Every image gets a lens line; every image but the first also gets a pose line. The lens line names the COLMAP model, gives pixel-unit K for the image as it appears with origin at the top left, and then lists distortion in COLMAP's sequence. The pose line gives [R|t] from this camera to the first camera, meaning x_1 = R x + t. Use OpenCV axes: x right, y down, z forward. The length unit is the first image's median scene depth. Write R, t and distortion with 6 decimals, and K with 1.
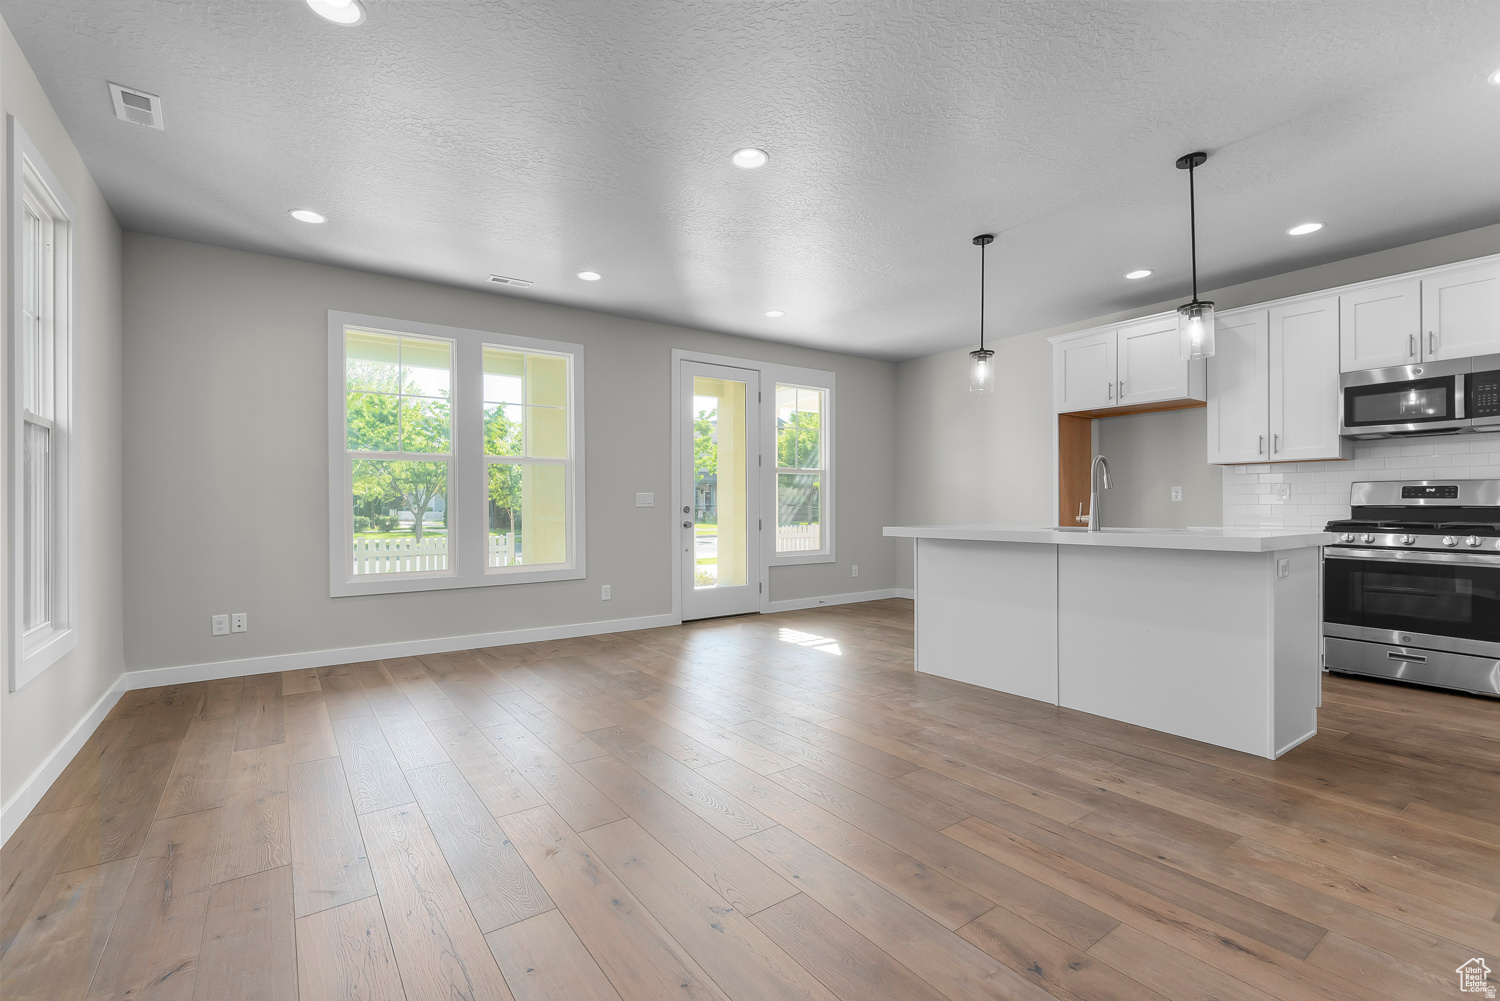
lens RADIAL K [[674.5, 0, 751.1], [0, 674.5, 506.1], [0, 0, 1]] dist [0.001755, 0.000257]
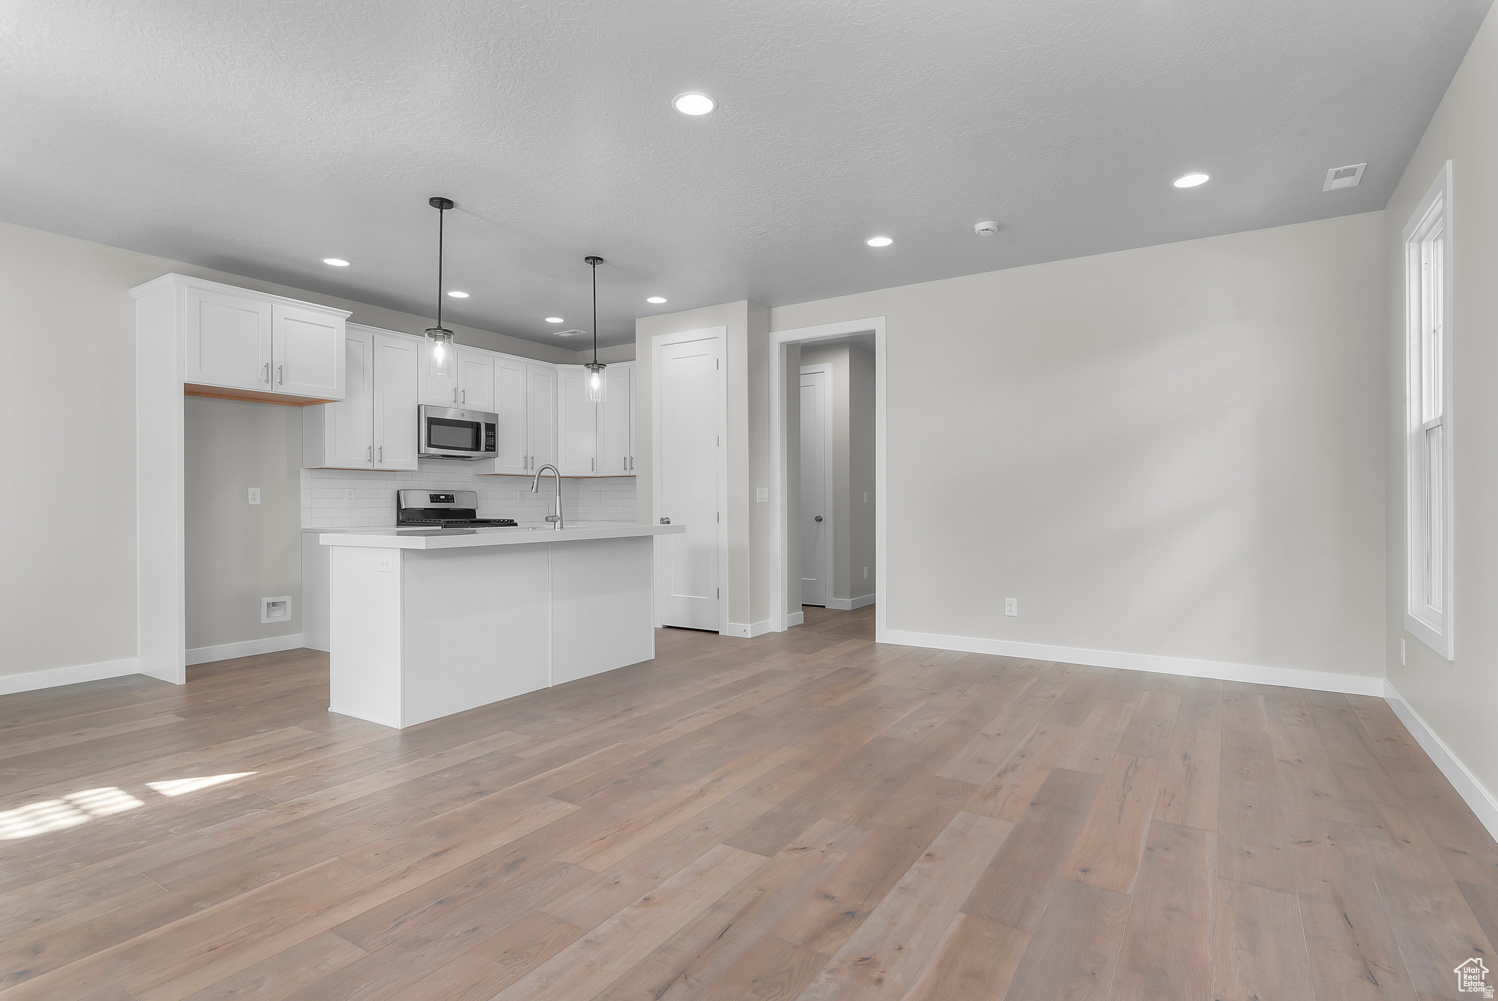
lens RADIAL K [[752.7, 0, 748.5], [0, 752.7, 507.6], [0, 0, 1]] dist [-0.001931, -0.000478]
pose [[-0.377643, 0.001398, 0.925950, -0.722547], [0.006372, 0.999979, 0.001089, 0.000527], [-0.925929, 0.006312, -0.377644, 1.026466]]
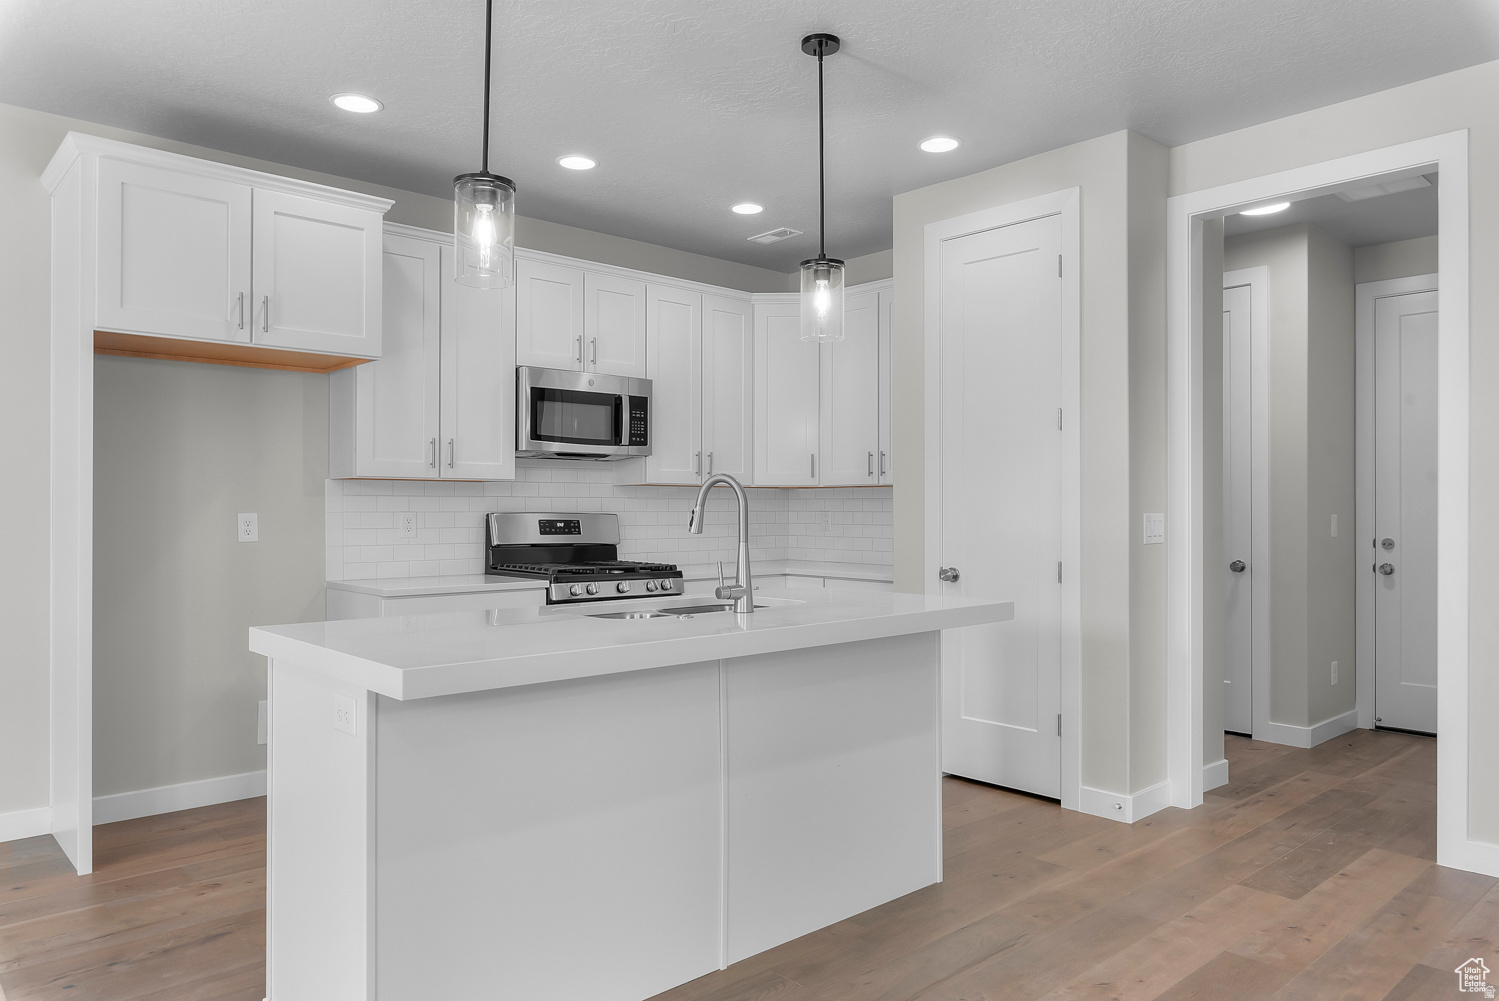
lens RADIAL K [[1013.2, 0, 742.0], [0, 1013.2, 502.8], [0, 0, 1]] dist [0.001328, -0.001629]
pose [[-0.116437, 0.012242, 0.993123, -0.264745], [-0.000092, 0.999924, -0.012336, -0.036348], [-0.993198, -0.001528, -0.116427, 0.946397]]
